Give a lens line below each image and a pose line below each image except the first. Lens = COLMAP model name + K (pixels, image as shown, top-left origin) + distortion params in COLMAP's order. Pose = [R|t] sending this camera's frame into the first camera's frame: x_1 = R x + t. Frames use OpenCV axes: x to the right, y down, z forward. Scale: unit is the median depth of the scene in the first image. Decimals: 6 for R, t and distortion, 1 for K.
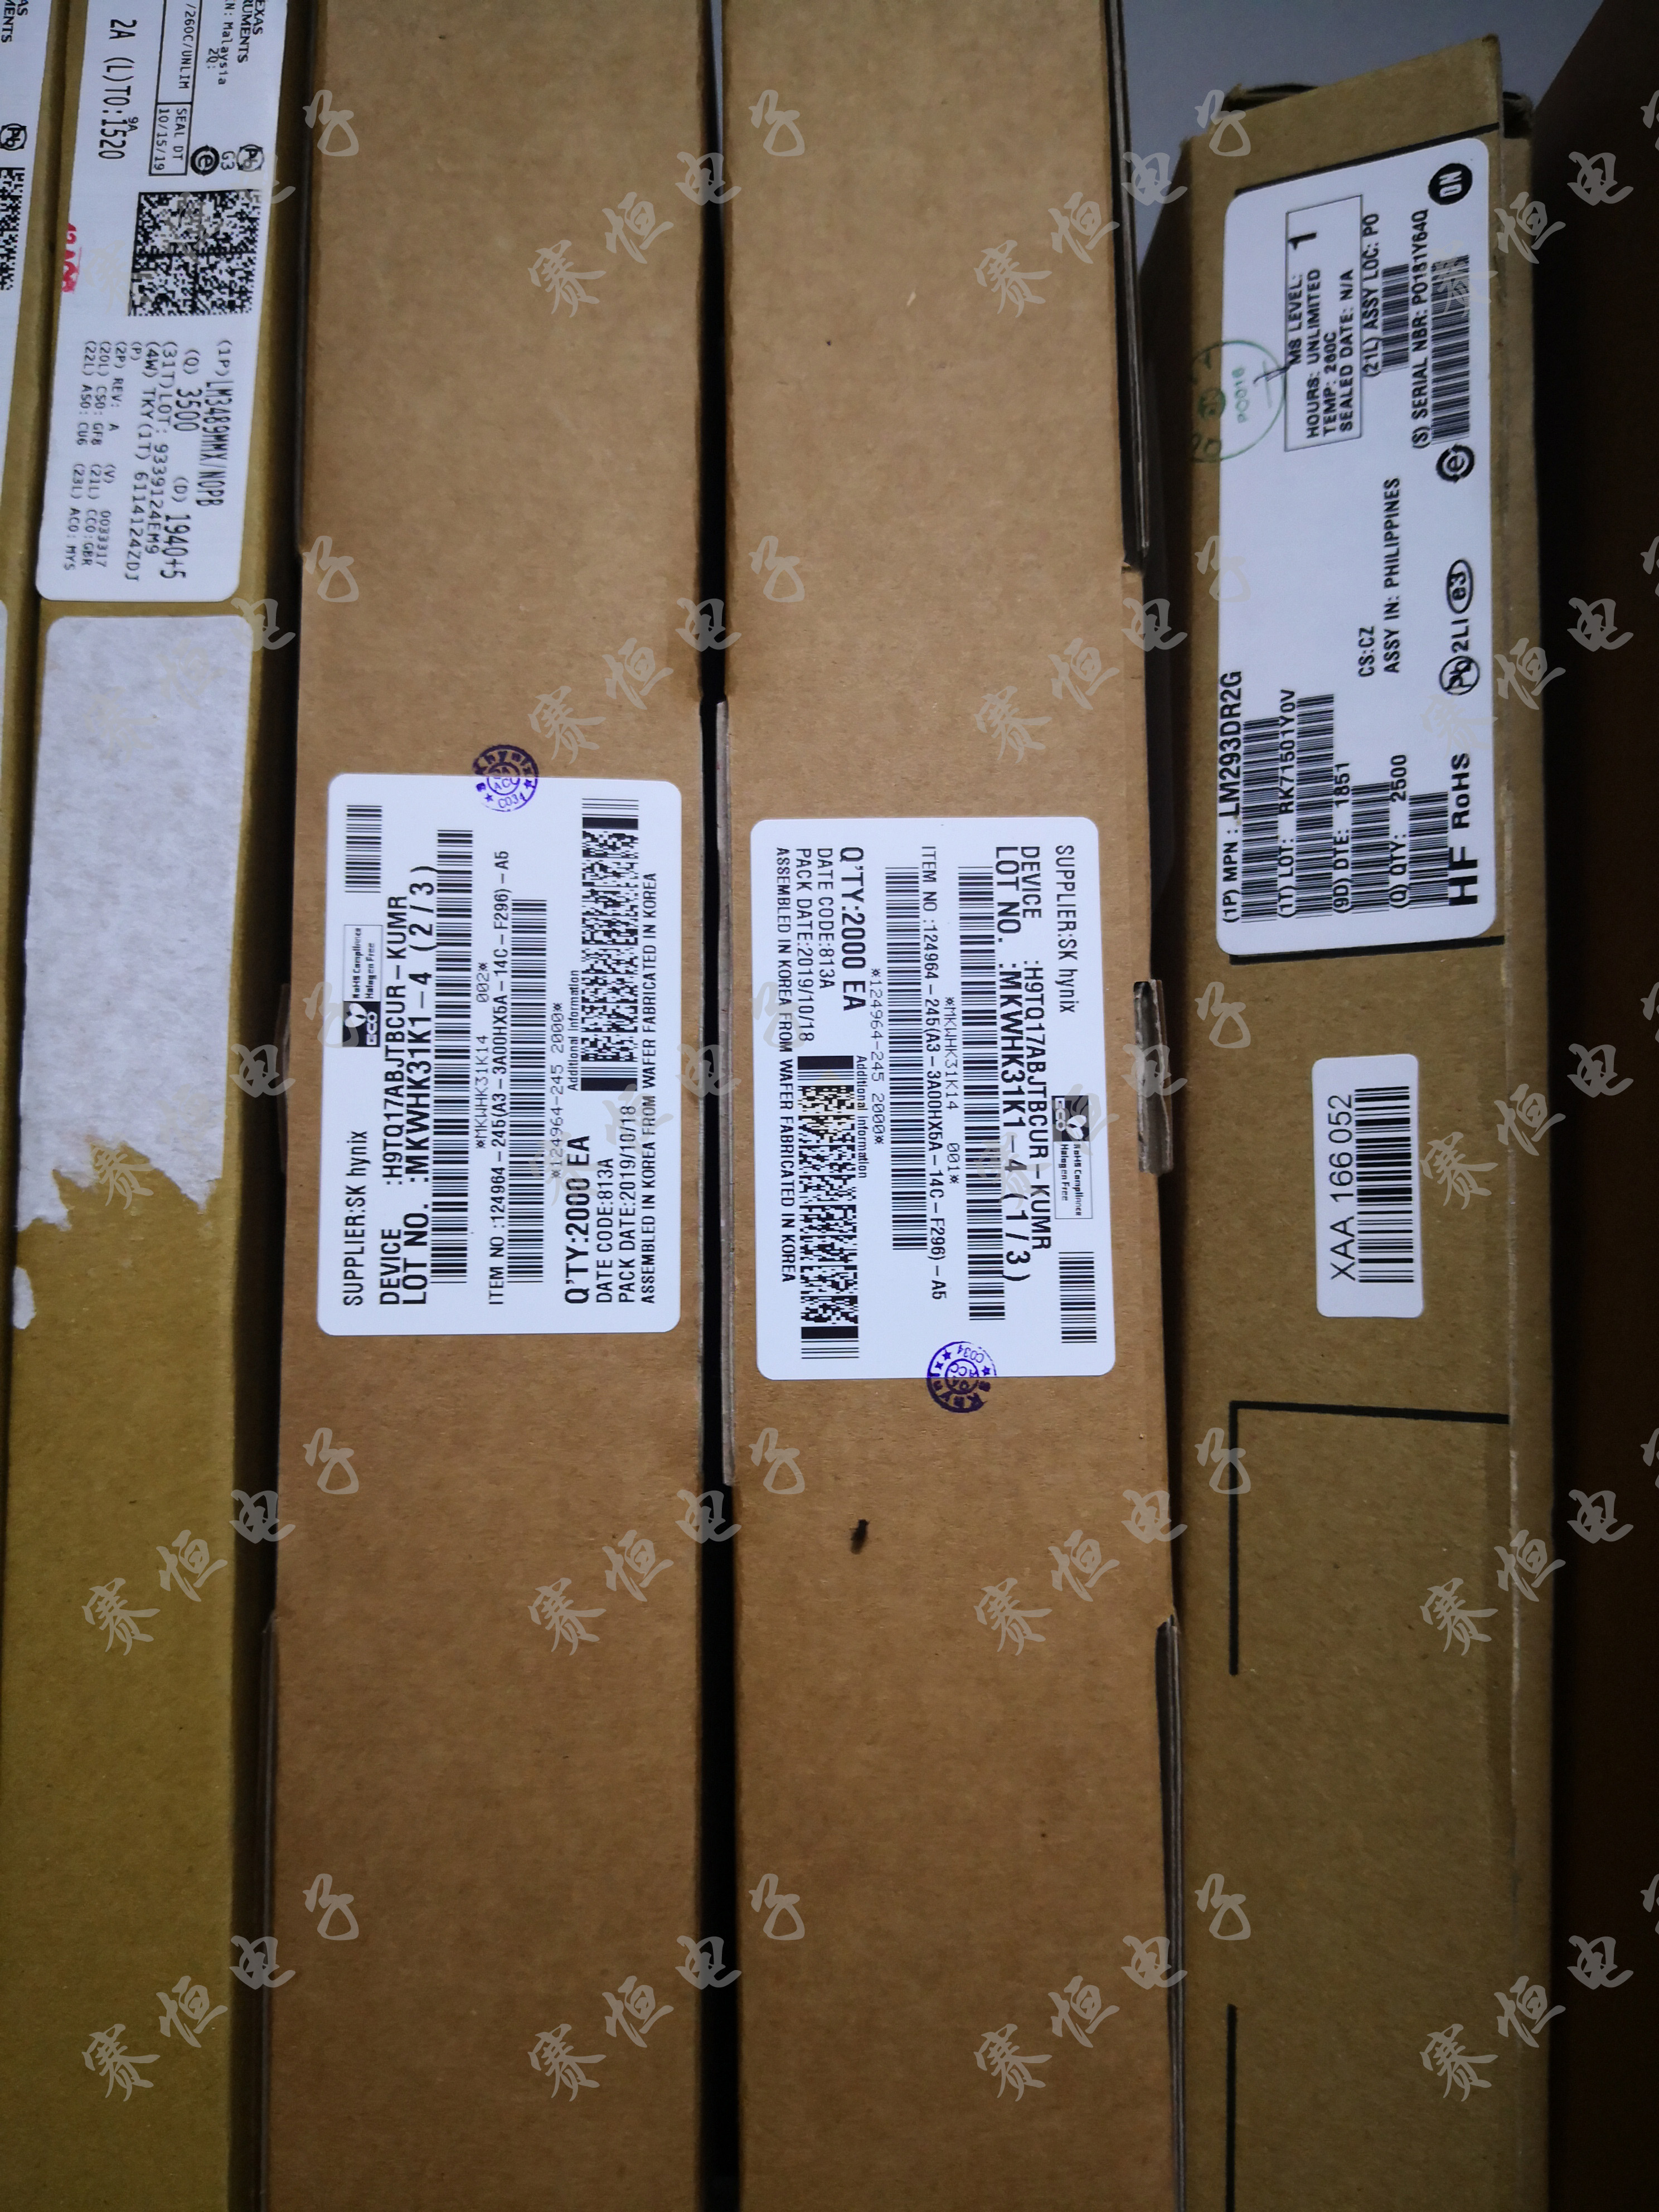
lens RADIAL K [[1894.2, 0, 785.6], [0, 1894.2, 1092.1], [0, 0, 1]] dist [0.040684, -0.132924]
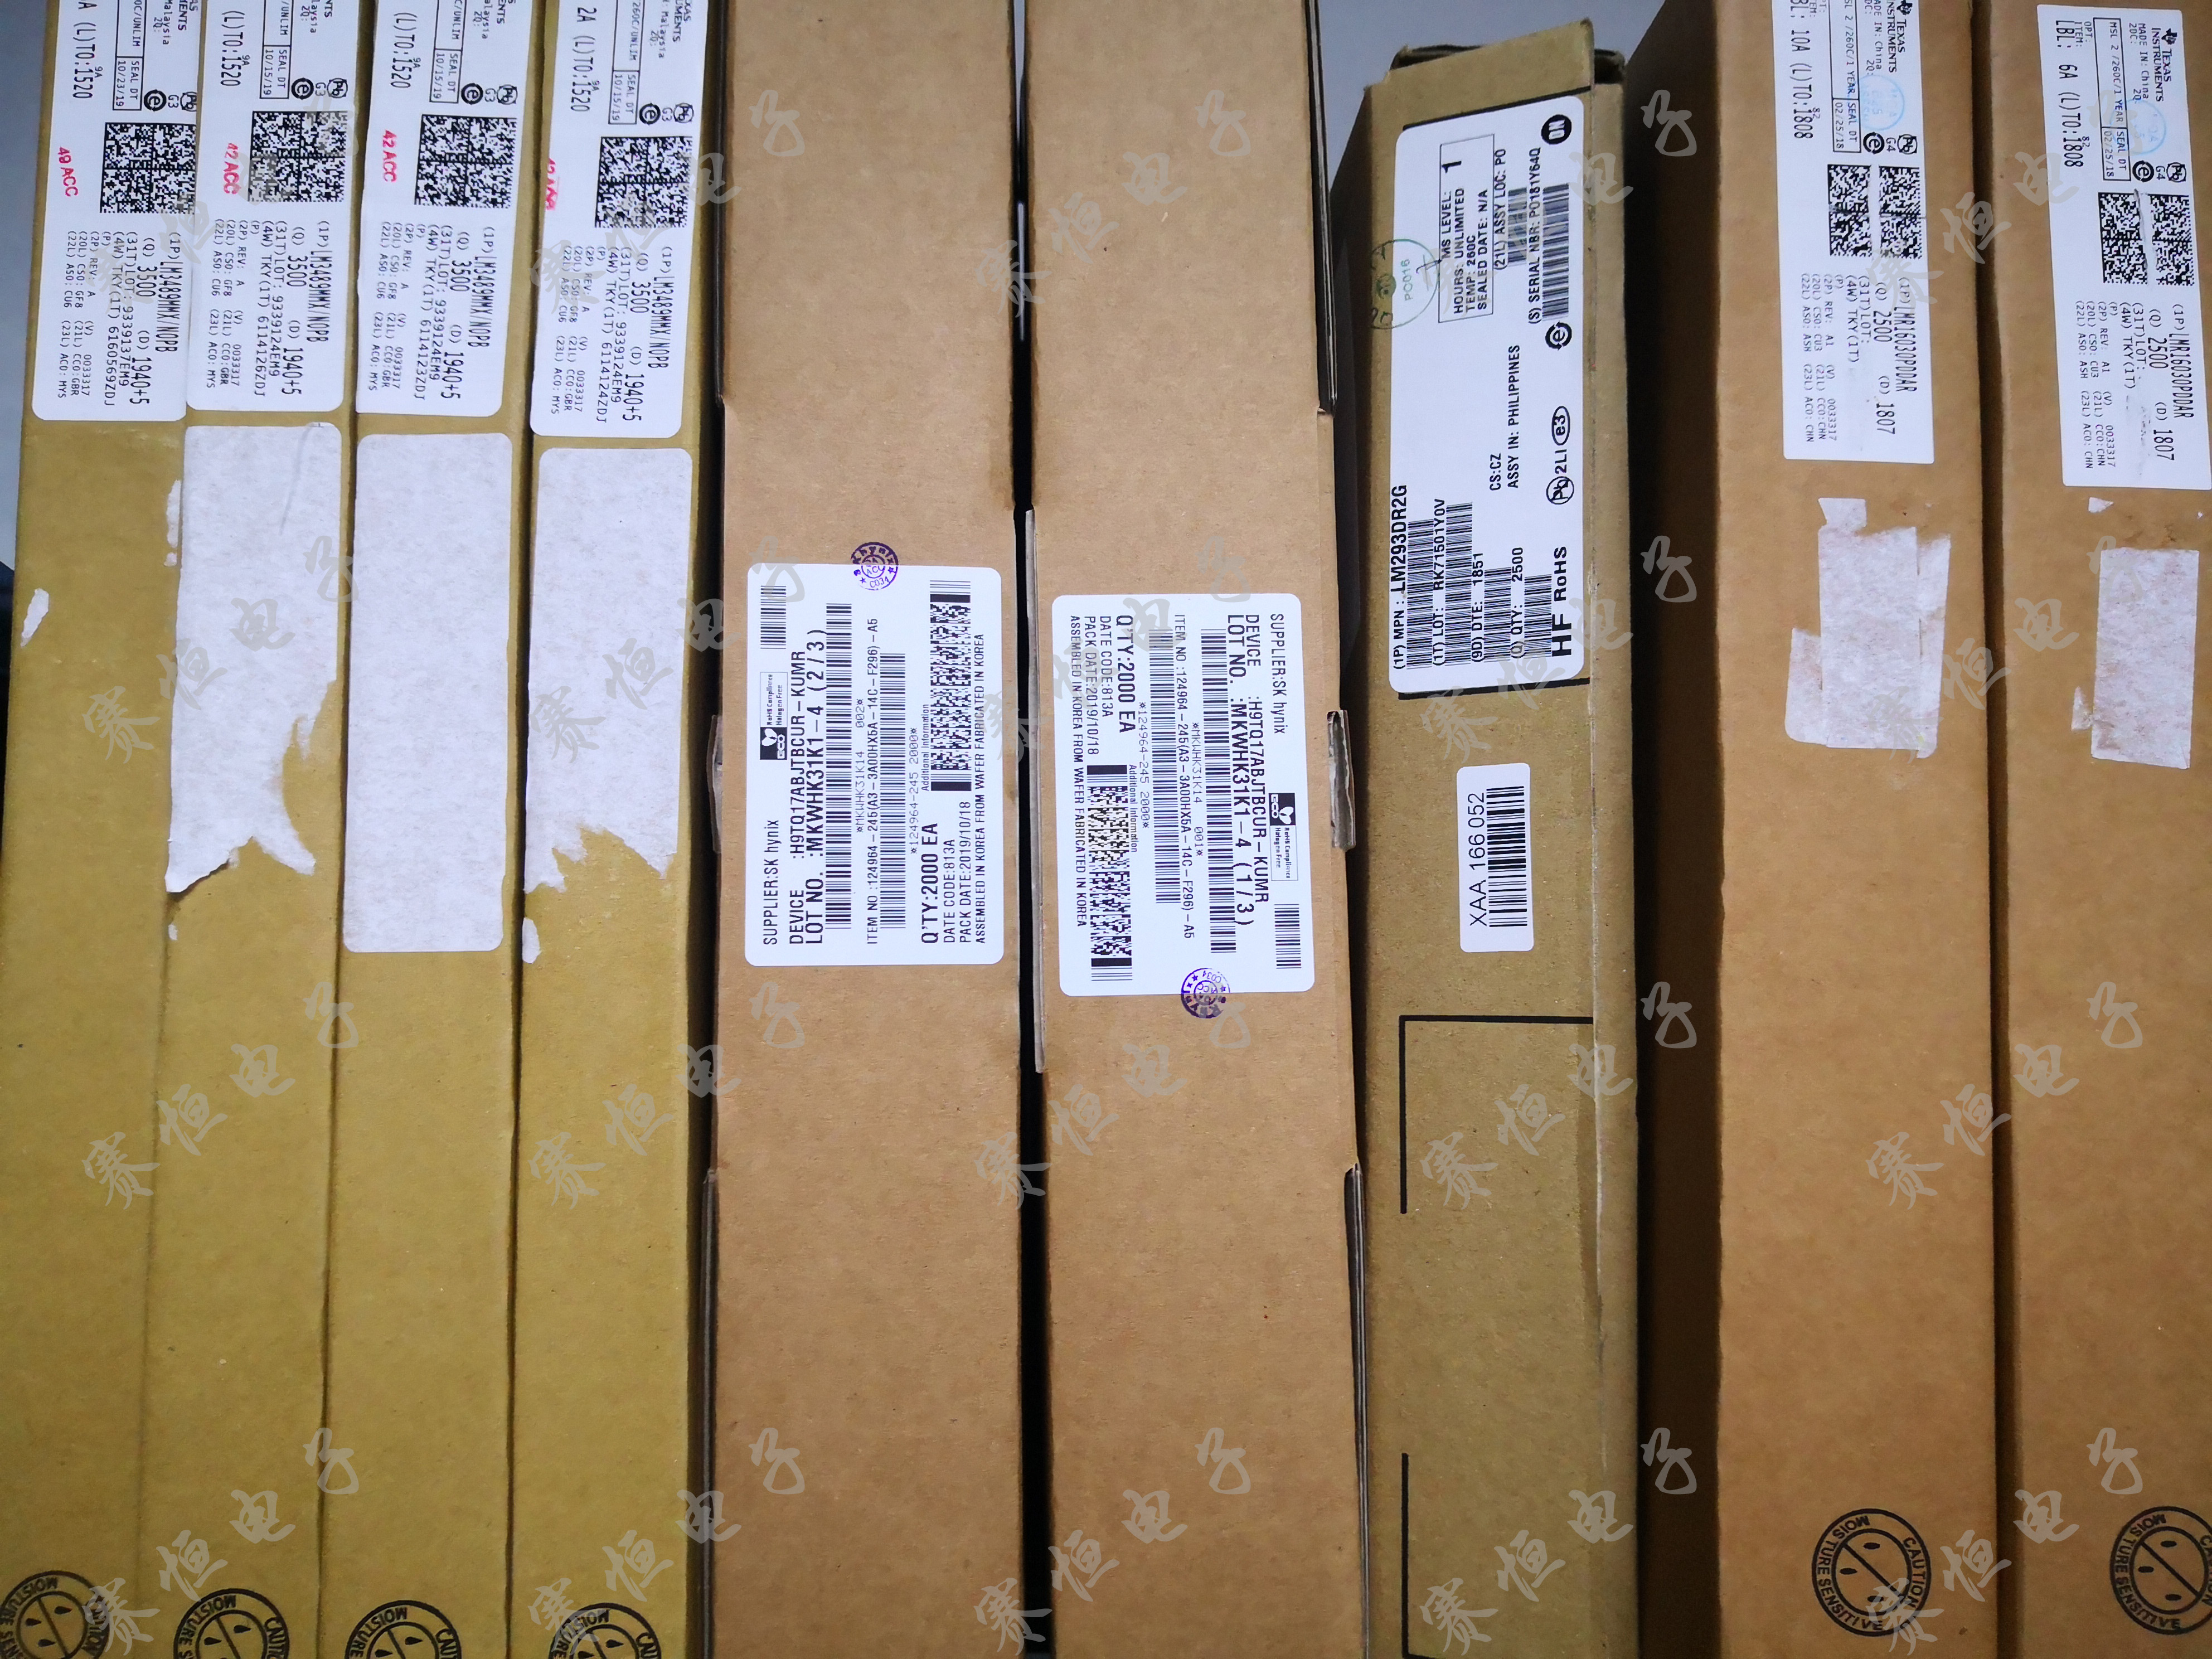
lens RADIAL K [[1894.2, 0, 1107.1], [0, 1894.2, 832.9], [0, 0, 1]] dist [0.040684, -0.132924]
pose [[0.999183, -0.005766, 0.040005, -0.034394], [0.005983, 0.999968, -0.005326, 0.037771], [-0.039973, 0.005561, 0.999185, -0.388092]]
